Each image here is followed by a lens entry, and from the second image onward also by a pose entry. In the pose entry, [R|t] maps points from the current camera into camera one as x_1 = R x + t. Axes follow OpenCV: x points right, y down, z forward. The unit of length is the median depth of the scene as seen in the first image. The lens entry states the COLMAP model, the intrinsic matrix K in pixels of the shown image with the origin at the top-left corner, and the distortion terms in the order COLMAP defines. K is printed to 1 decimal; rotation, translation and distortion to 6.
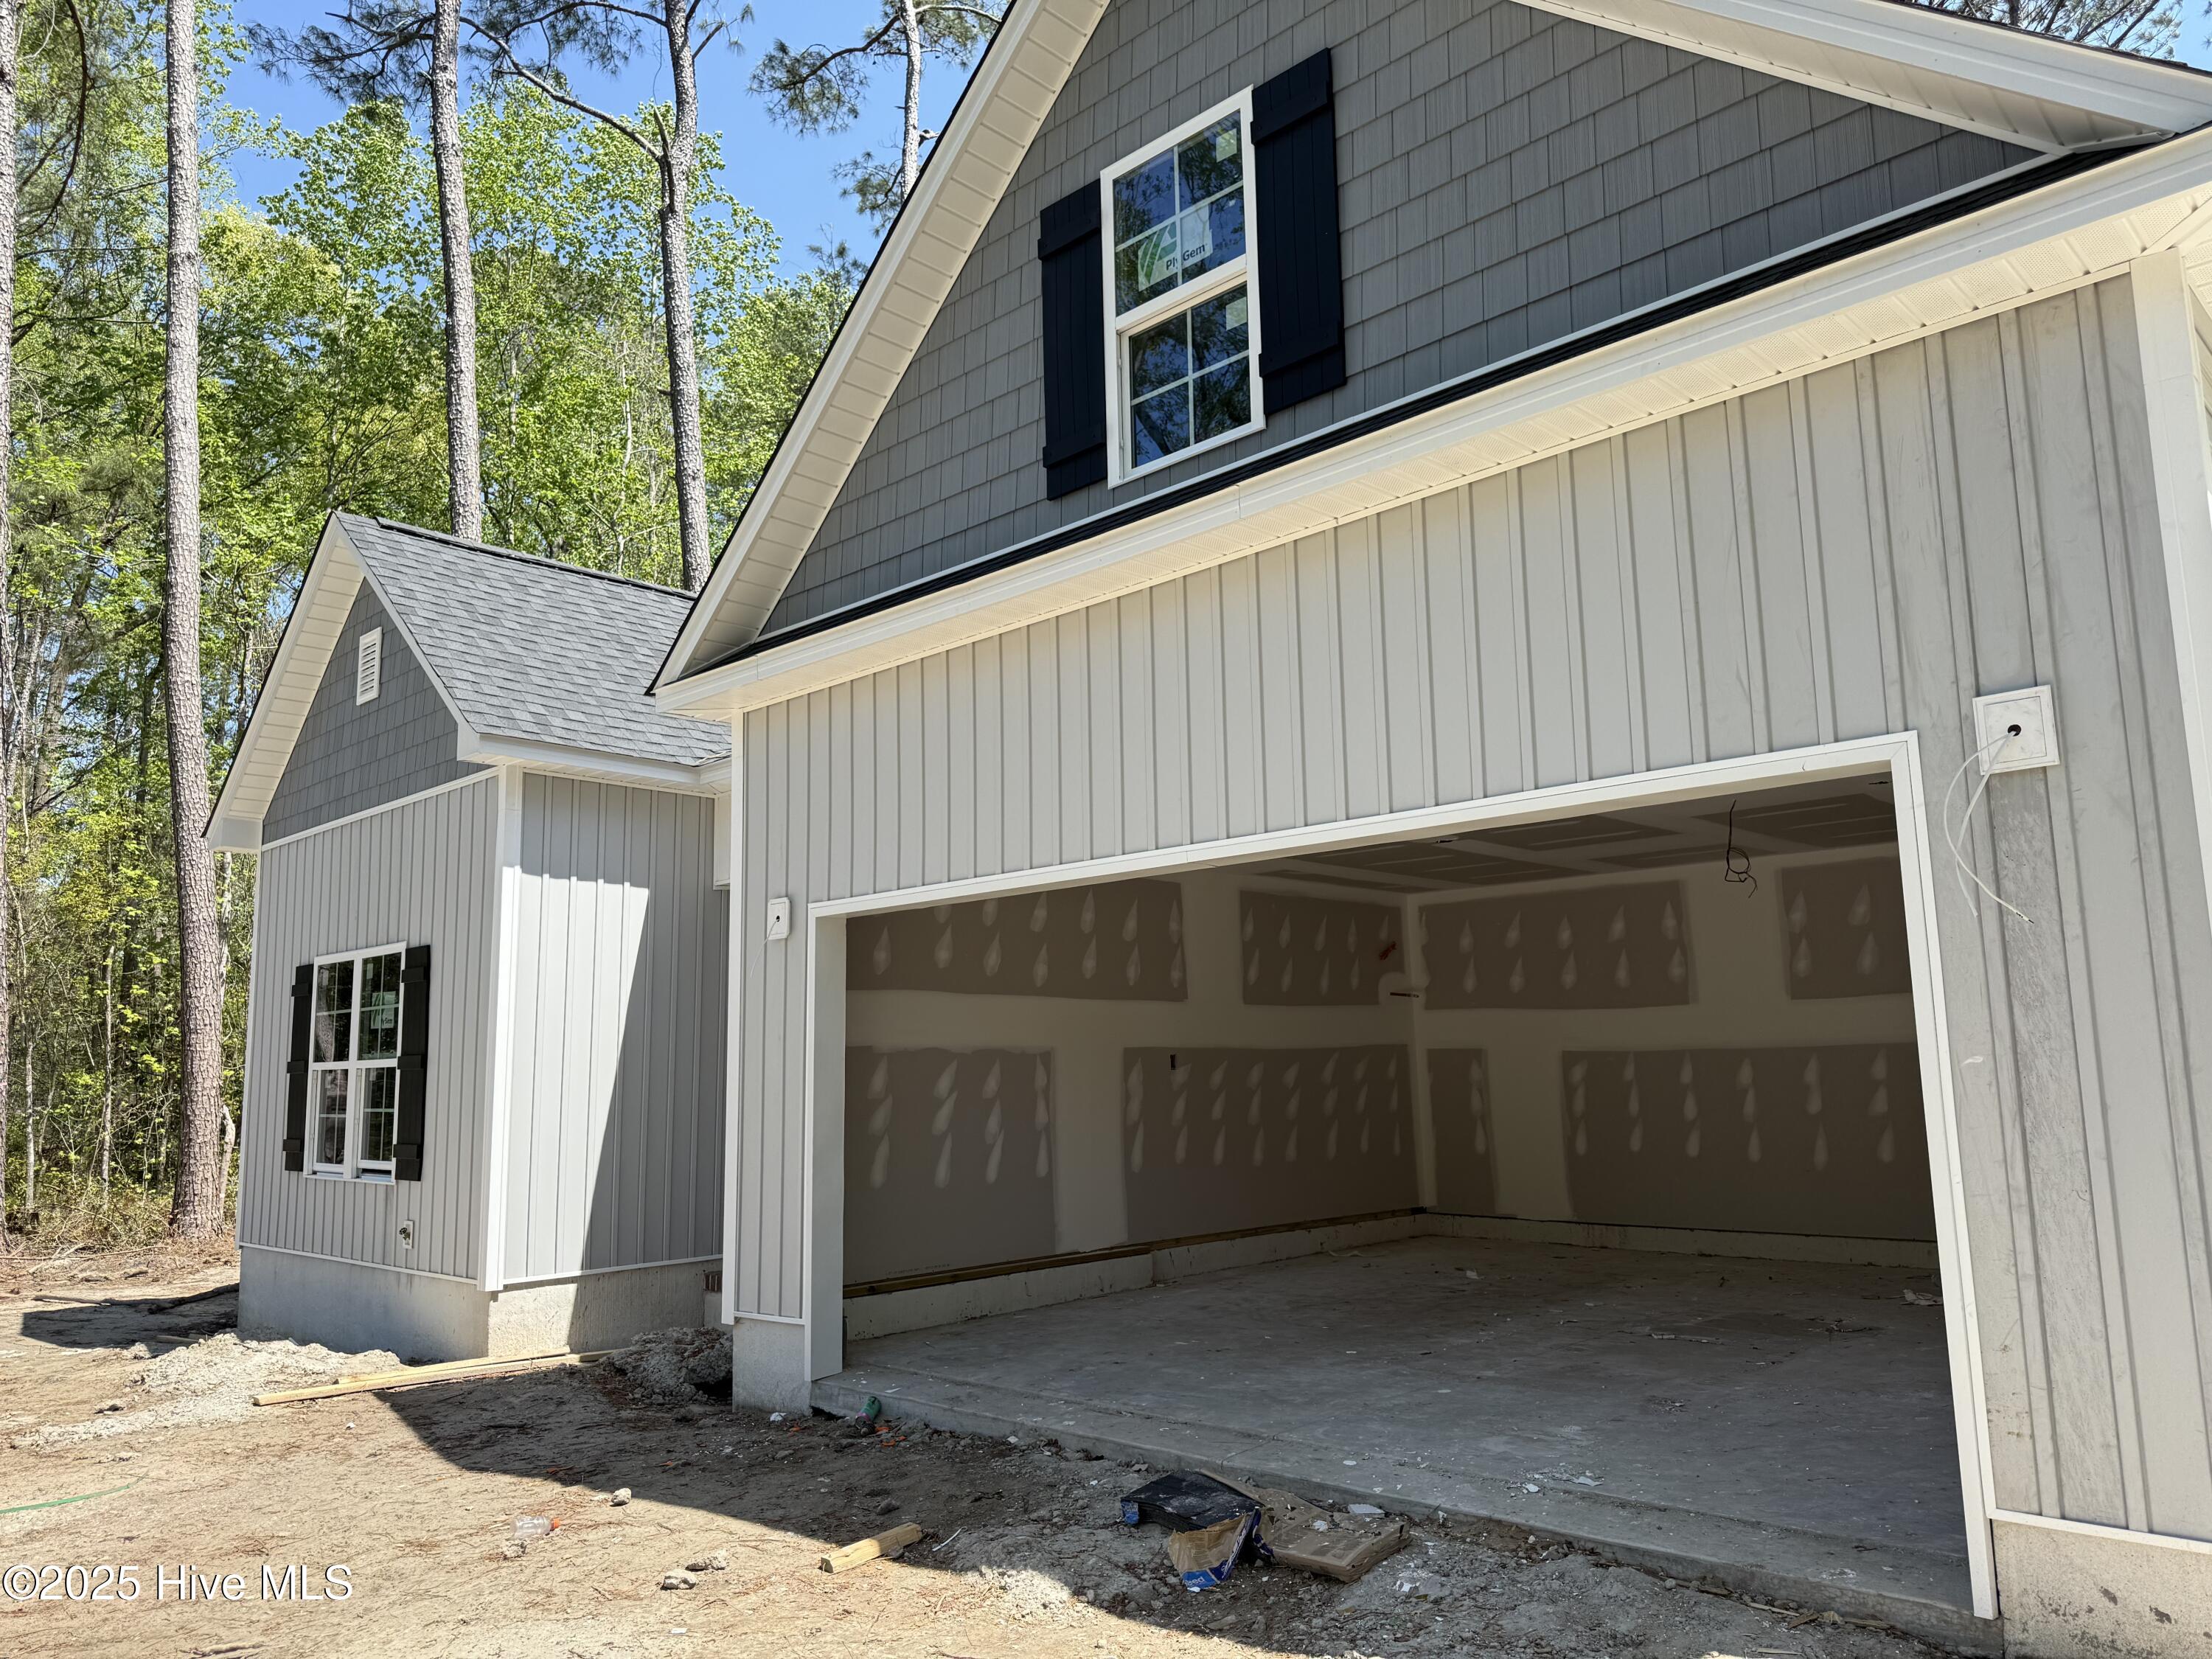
lens RADIAL K [[1535.1, 0, 1106.0], [0, 1535.1, 829.5], [0, 0, 1]] dist [0.061258, -0.050609]
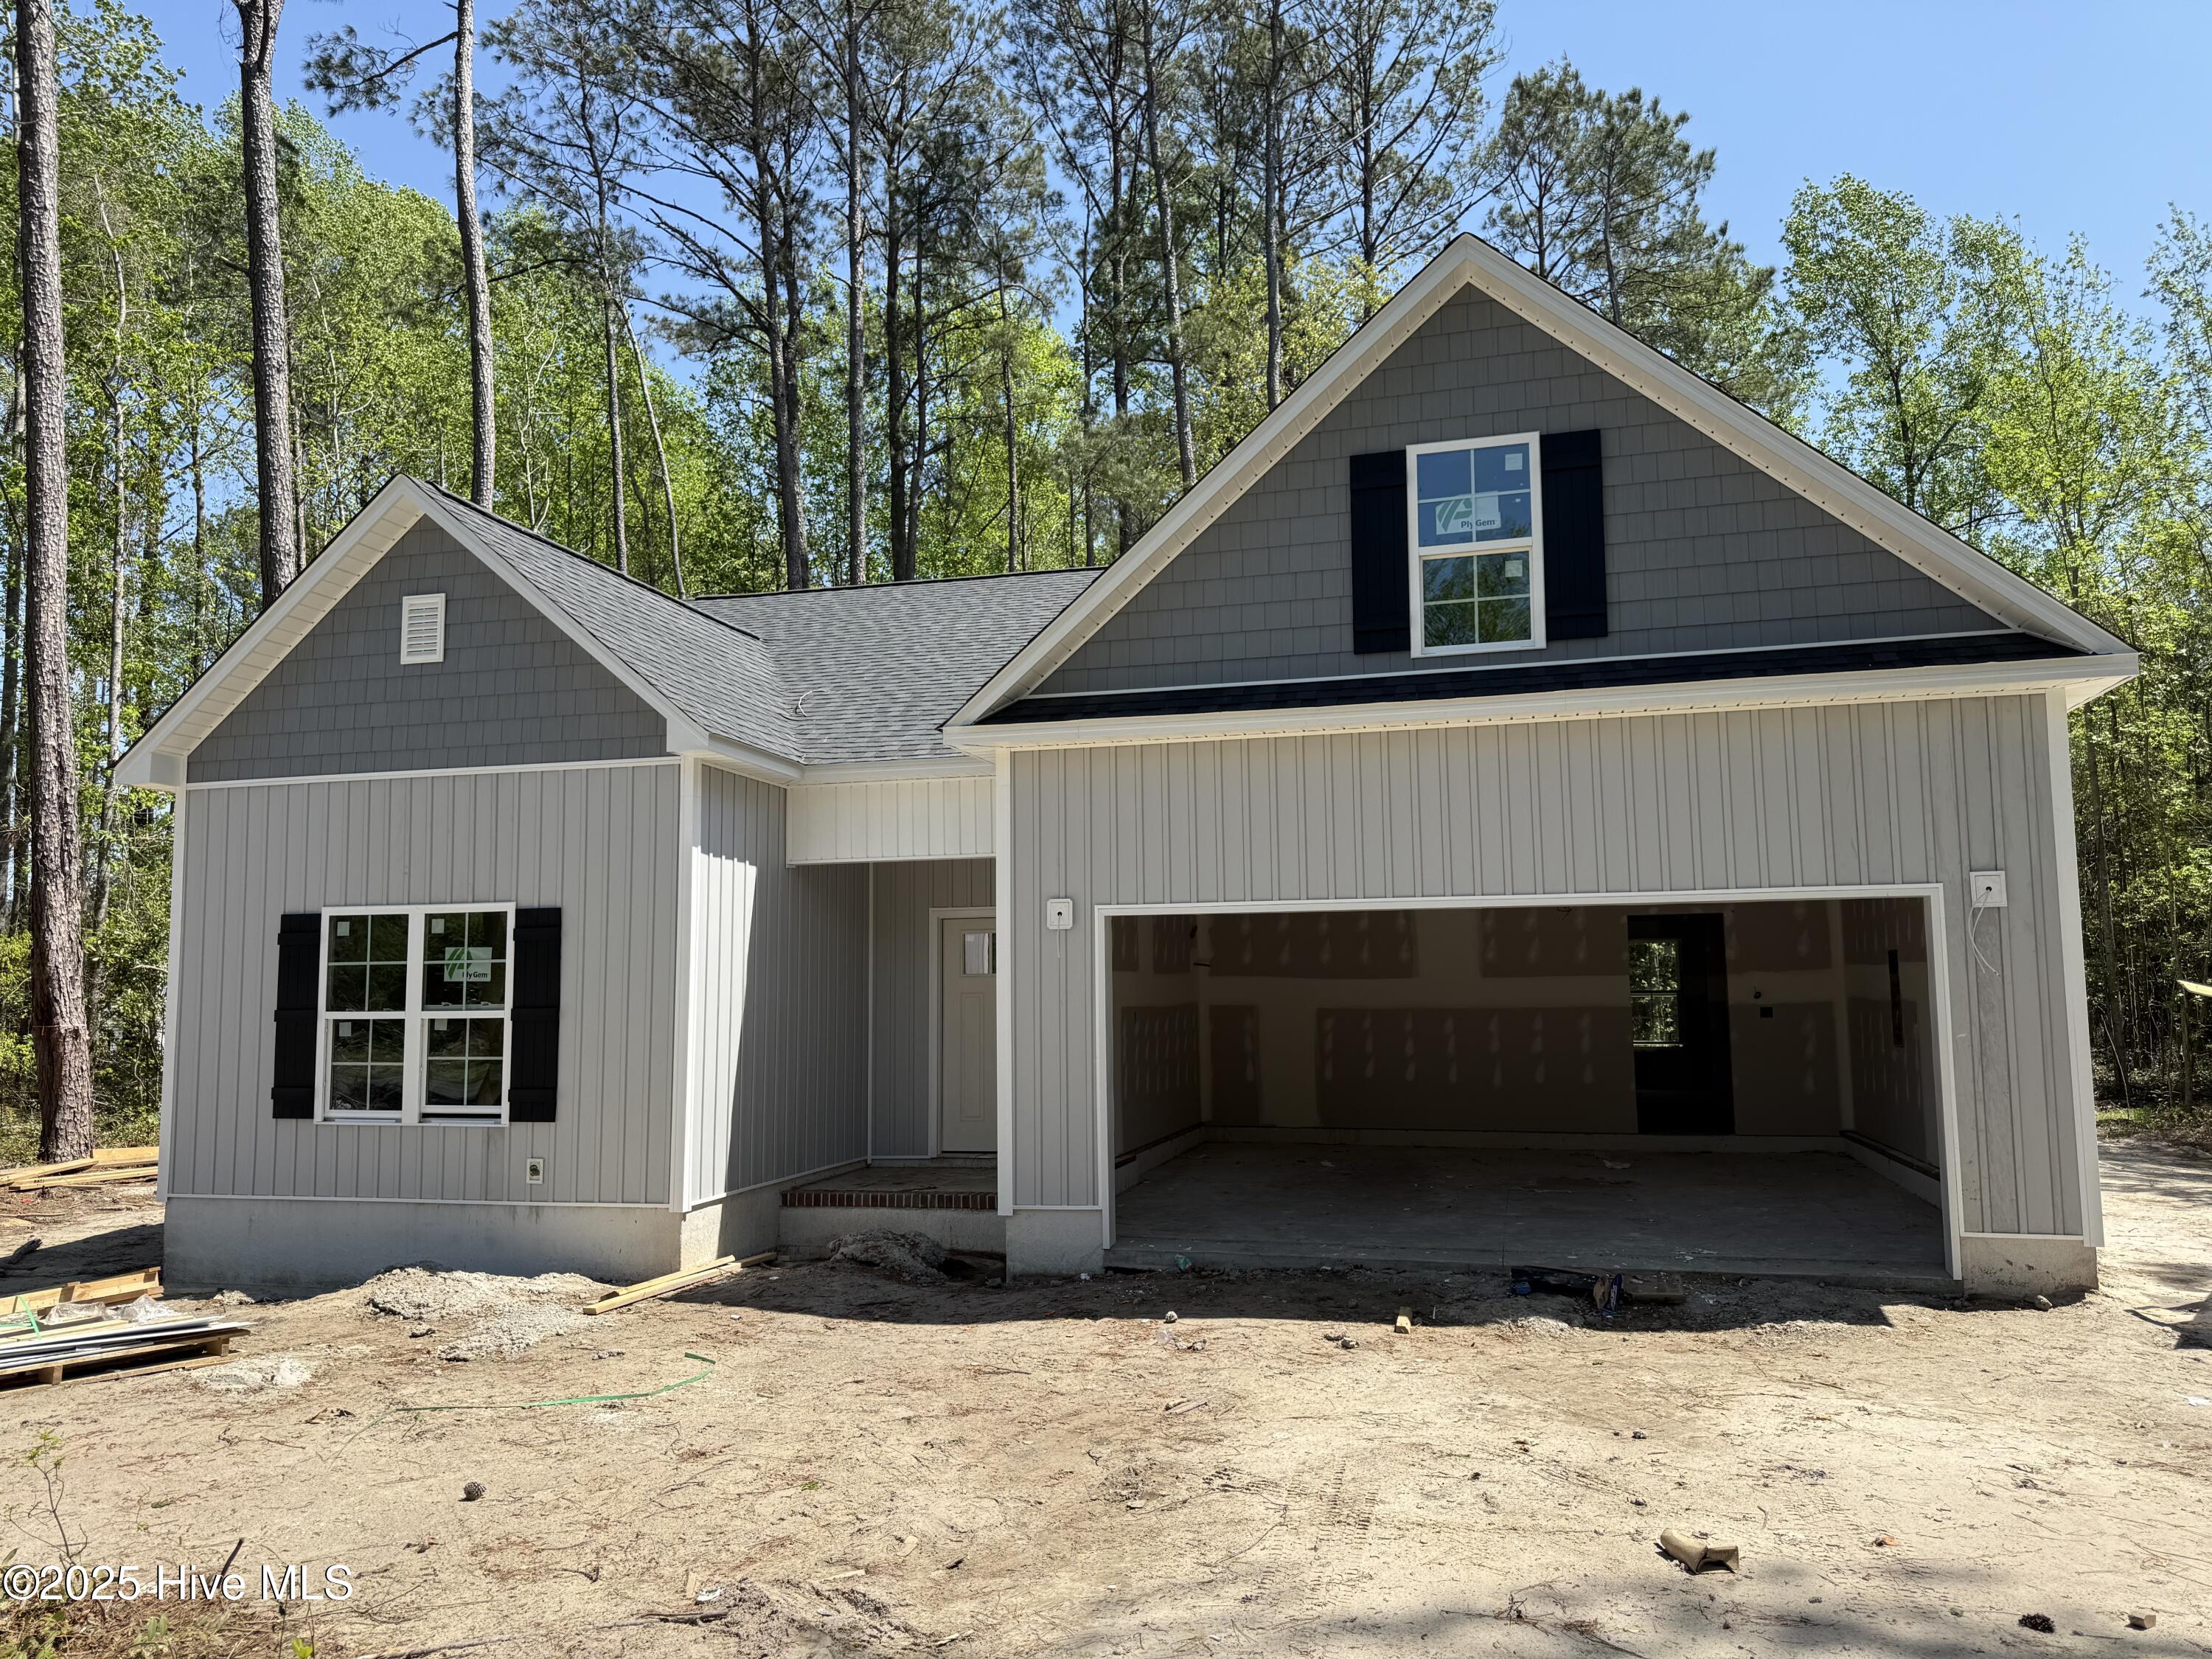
lens RADIAL K [[1507.4, 0, 1106.0], [0, 1507.4, 829.5], [0, 0, 1]] dist [0.109793, -0.138204]
pose [[0.873011, 0.063855, 0.483502, -0.842772], [-0.083480, 0.996325, 0.019149, -0.045174], [-0.480502, -0.057080, 0.875134, -0.168043]]
